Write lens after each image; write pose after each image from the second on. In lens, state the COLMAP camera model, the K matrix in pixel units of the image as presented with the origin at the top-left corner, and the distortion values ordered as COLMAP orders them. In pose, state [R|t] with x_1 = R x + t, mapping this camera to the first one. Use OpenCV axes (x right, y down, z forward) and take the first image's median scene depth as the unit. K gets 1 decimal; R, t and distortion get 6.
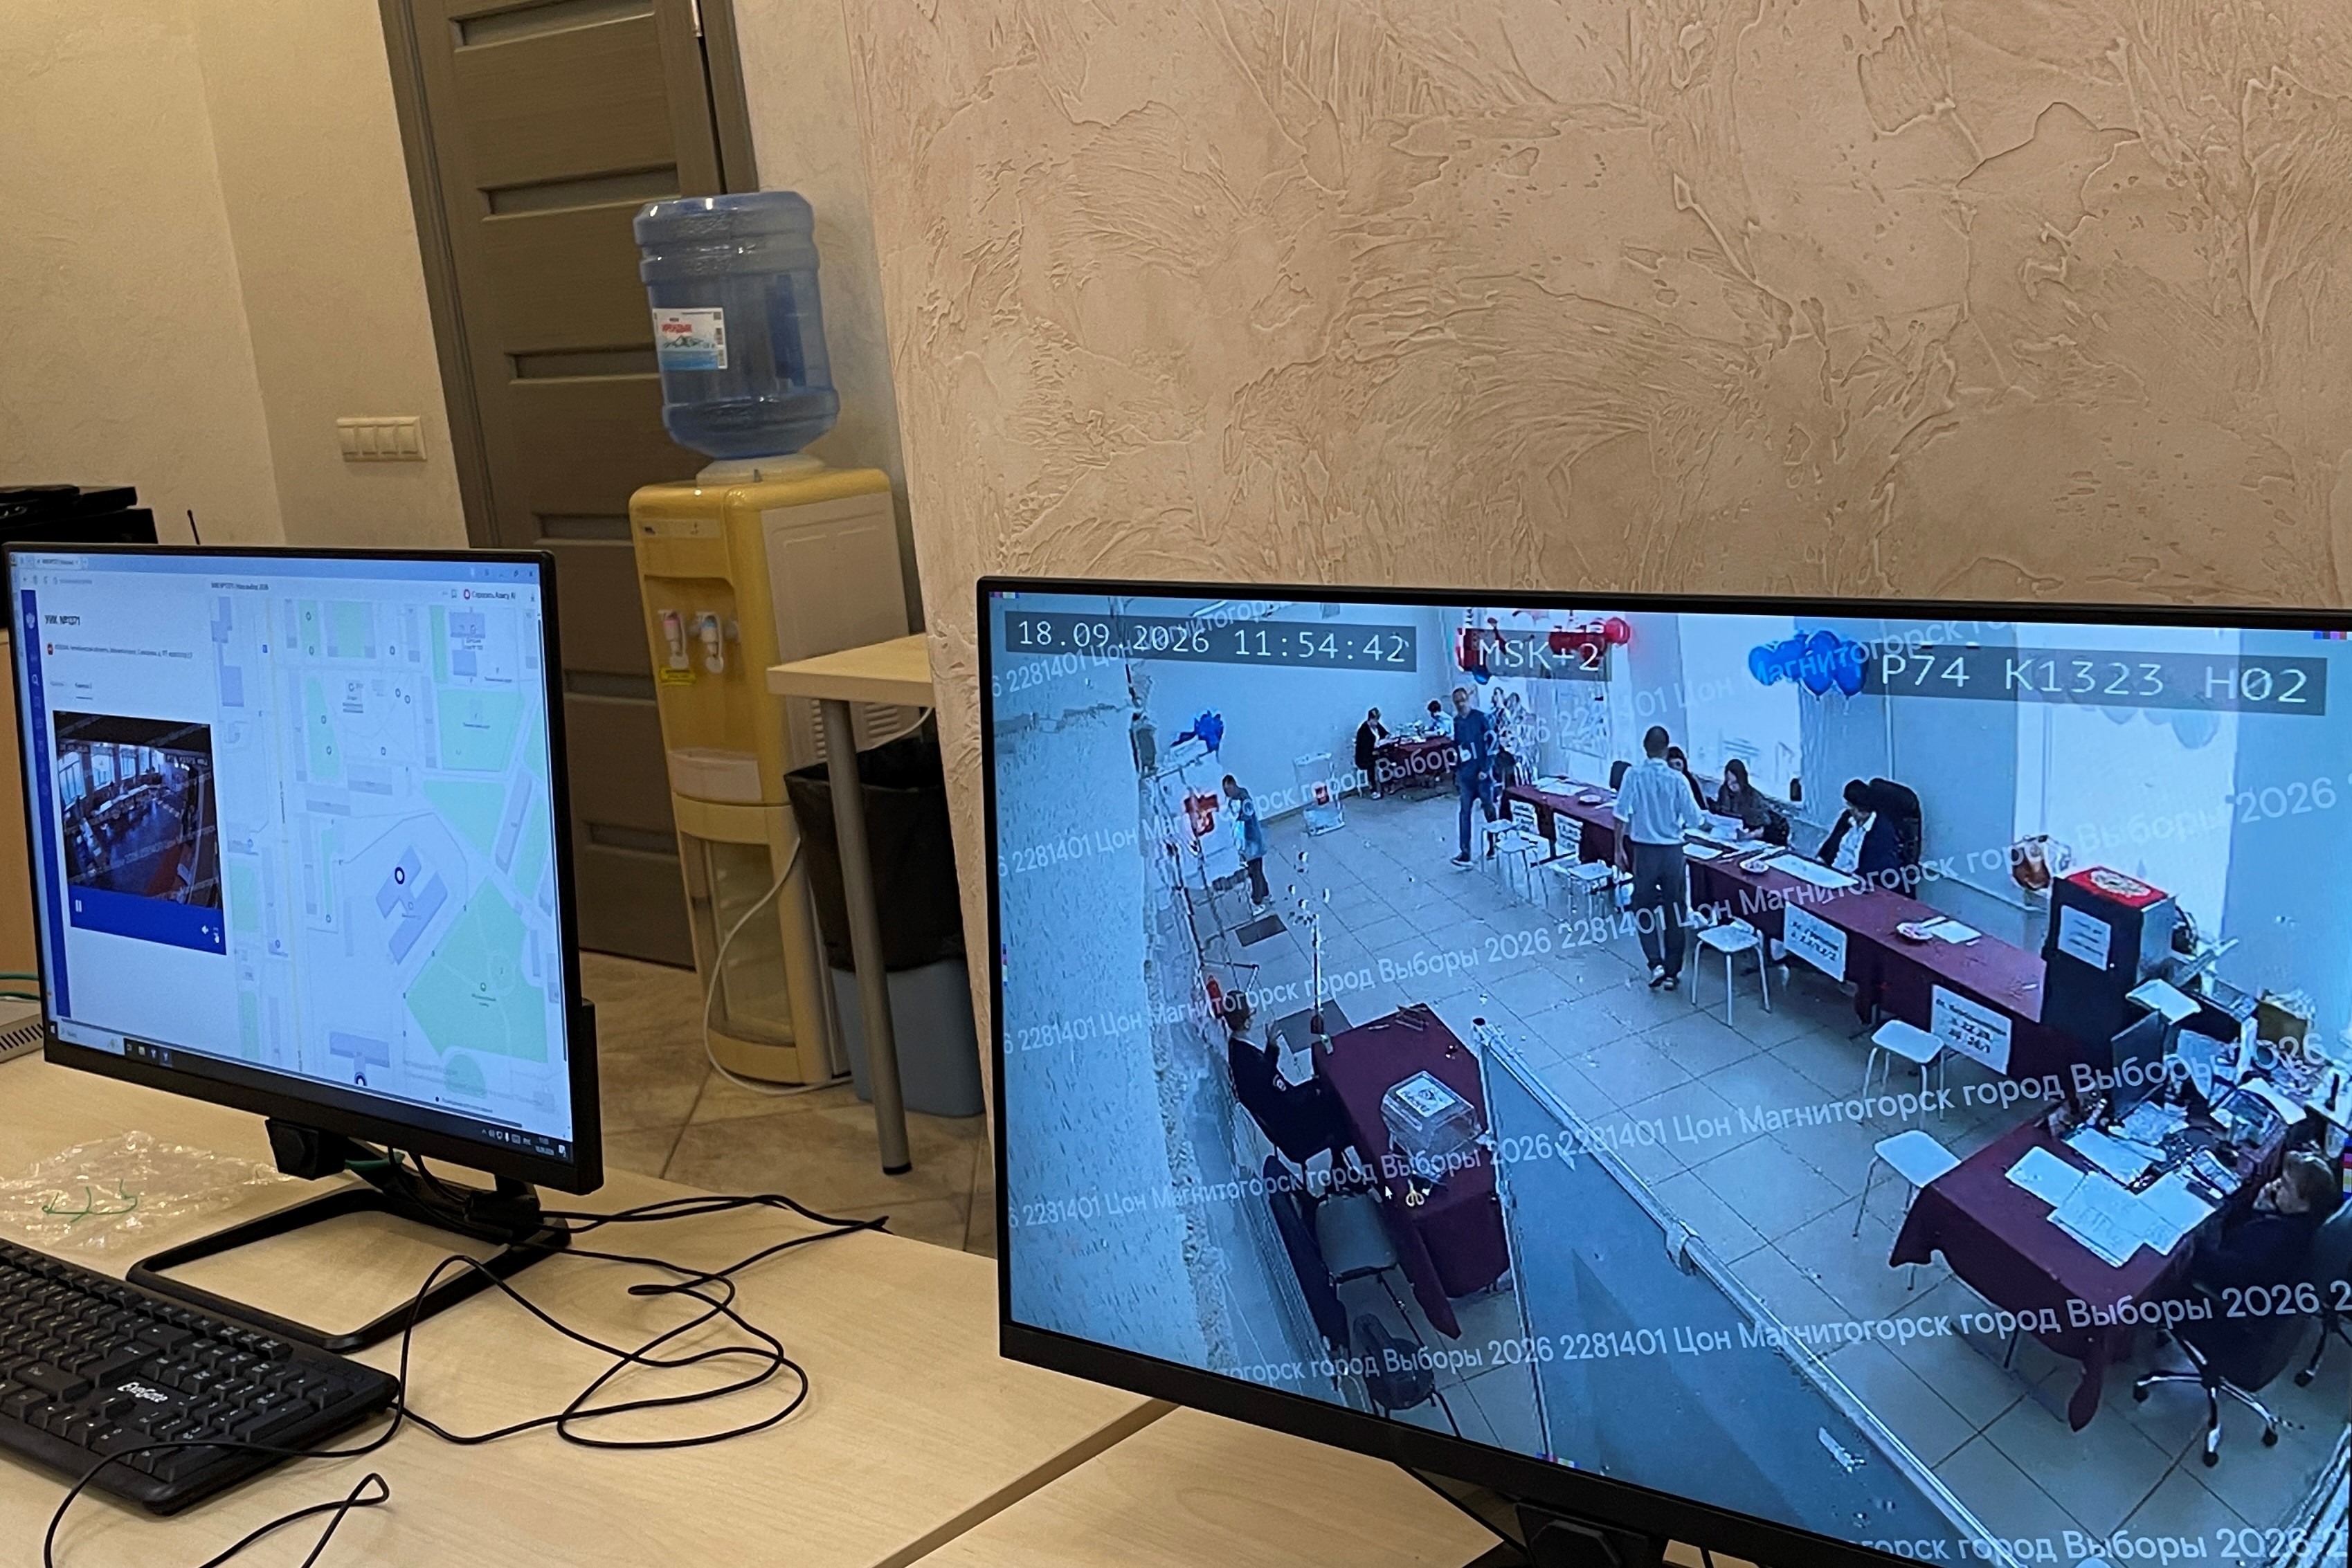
lens RADIAL K [[2272.4, 0, 1176.0], [0, 2272.4, 784.0], [0, 0, 1]] dist [0.112305, -0.186708]
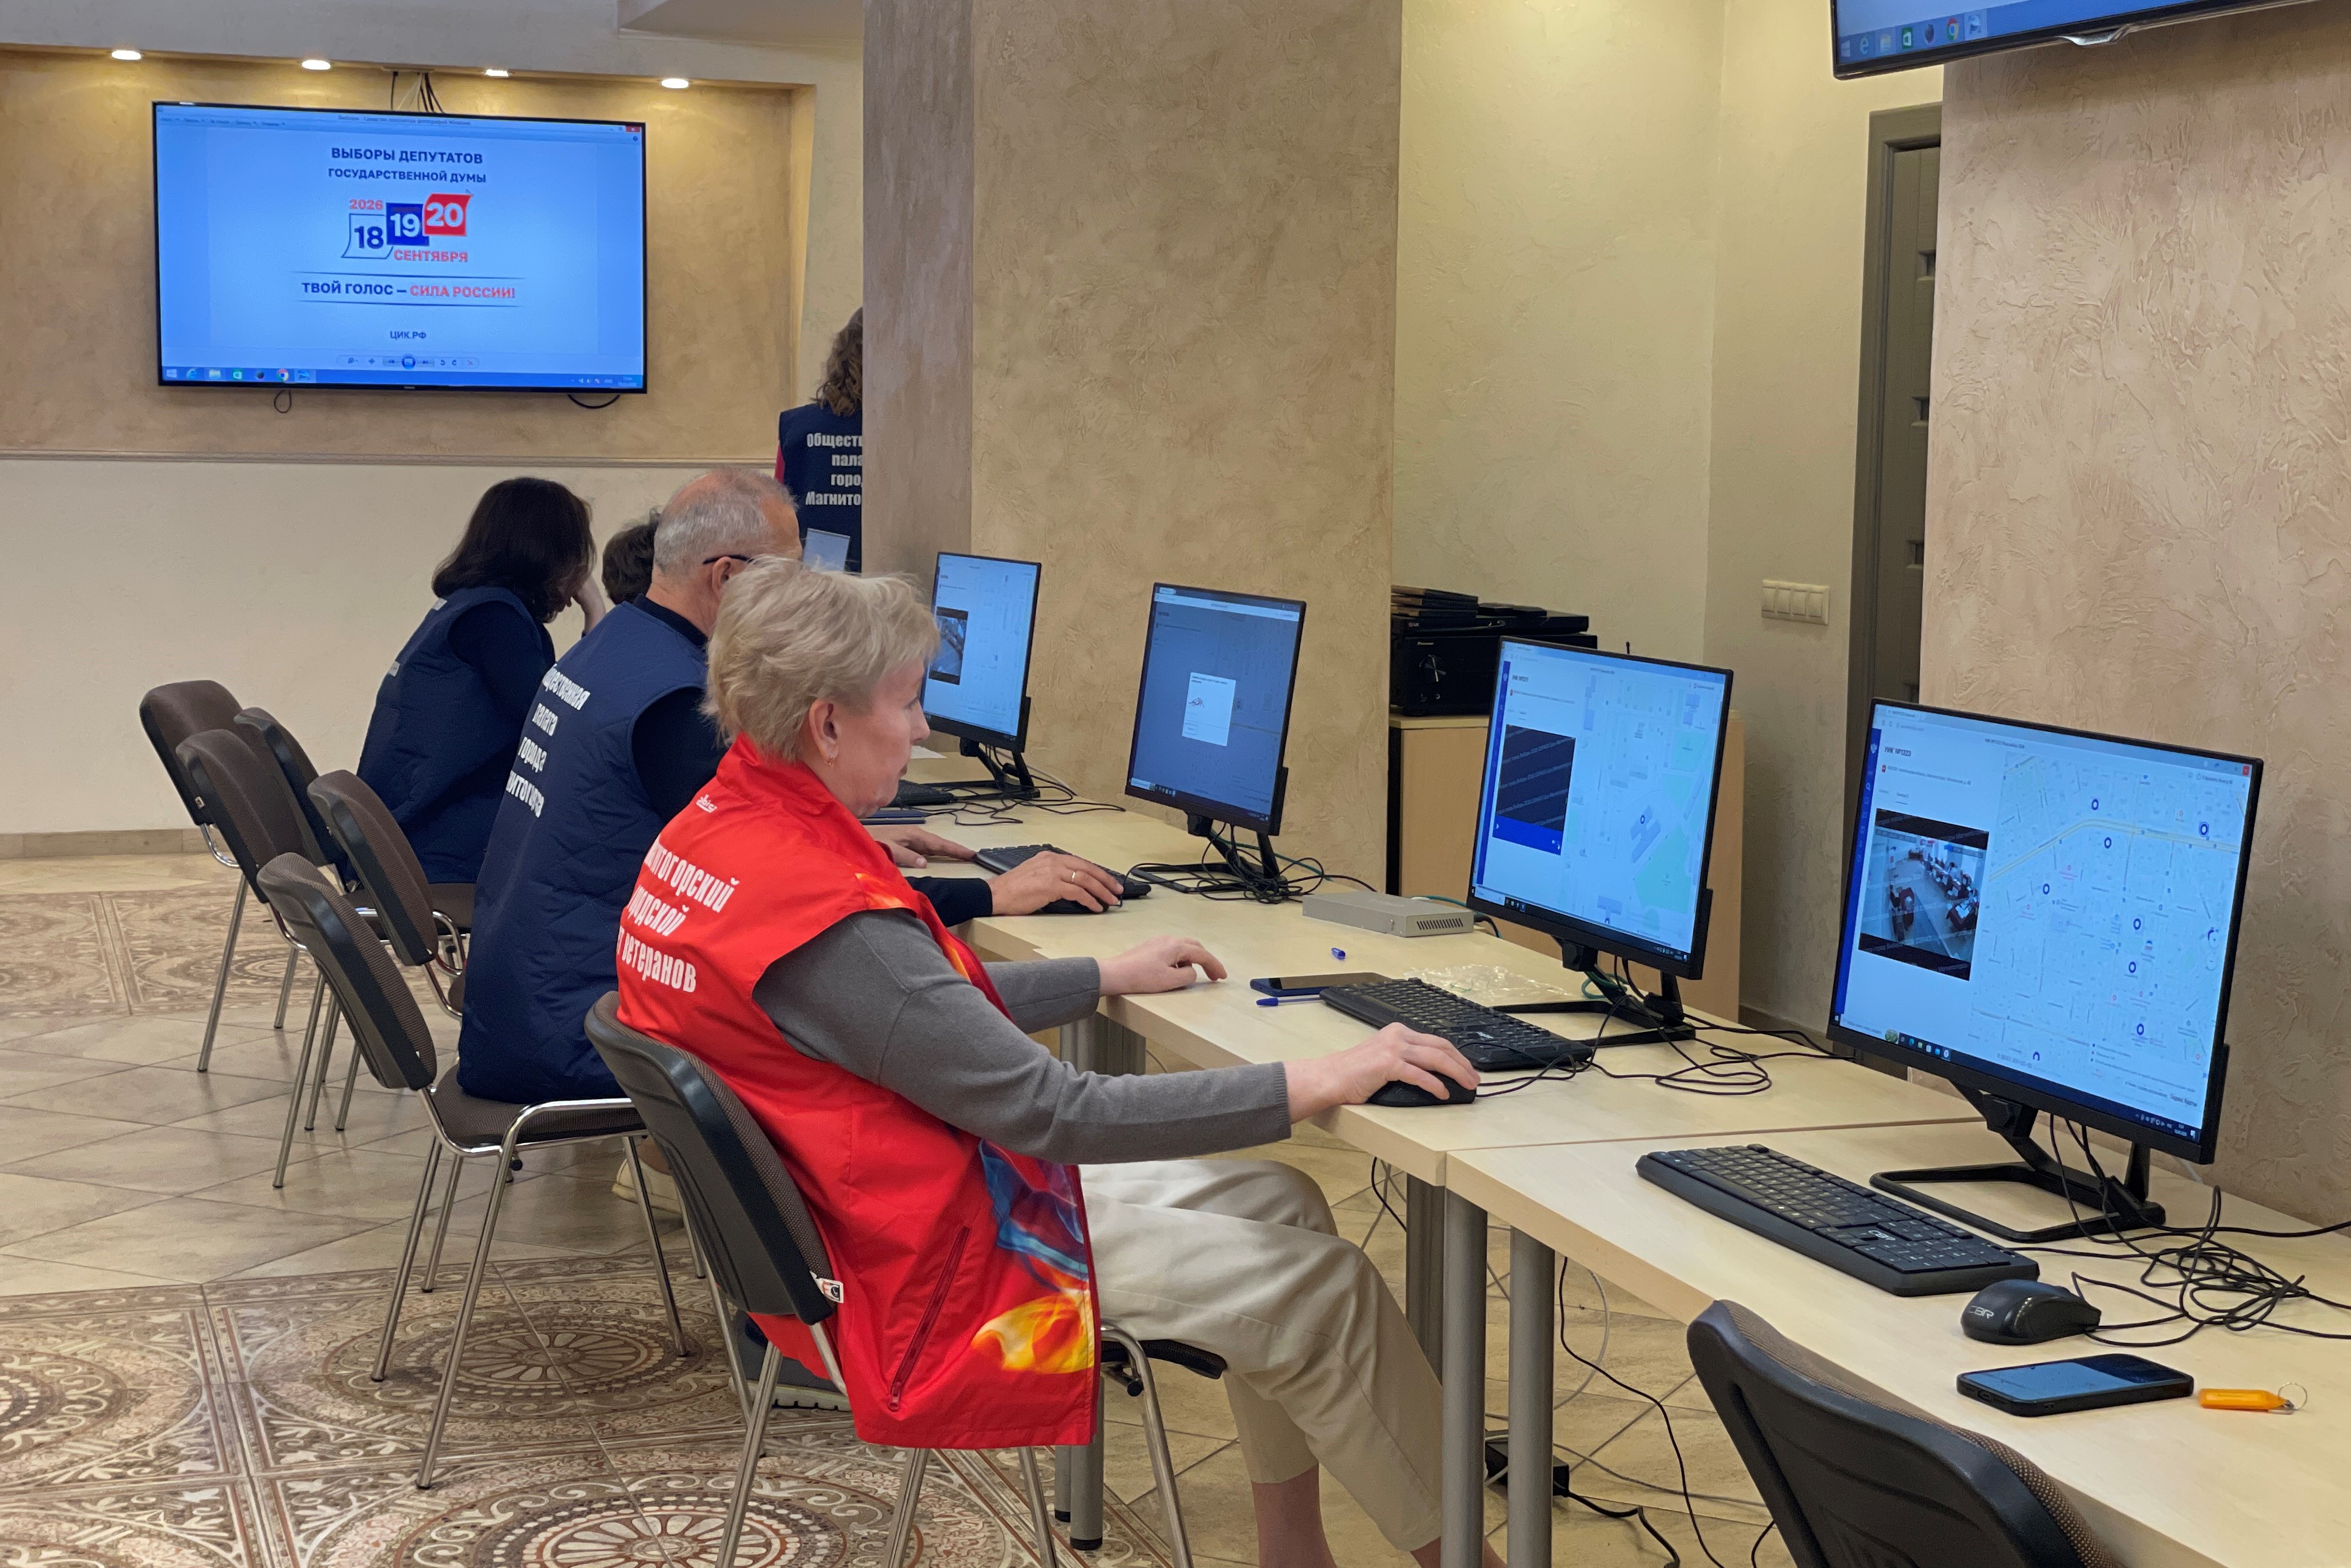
lens RADIAL K [[3526.6, 0, 1175.5], [0, 3526.6, 784.0], [0, 0, 1]] dist [-0.033865, 0.751769]
pose [[0.844574, 0.150311, -0.513908, 0.922549], [-0.201761, 0.978381, -0.045416, 0.237806], [0.495971, 0.142044, 0.856642, -1.903303]]
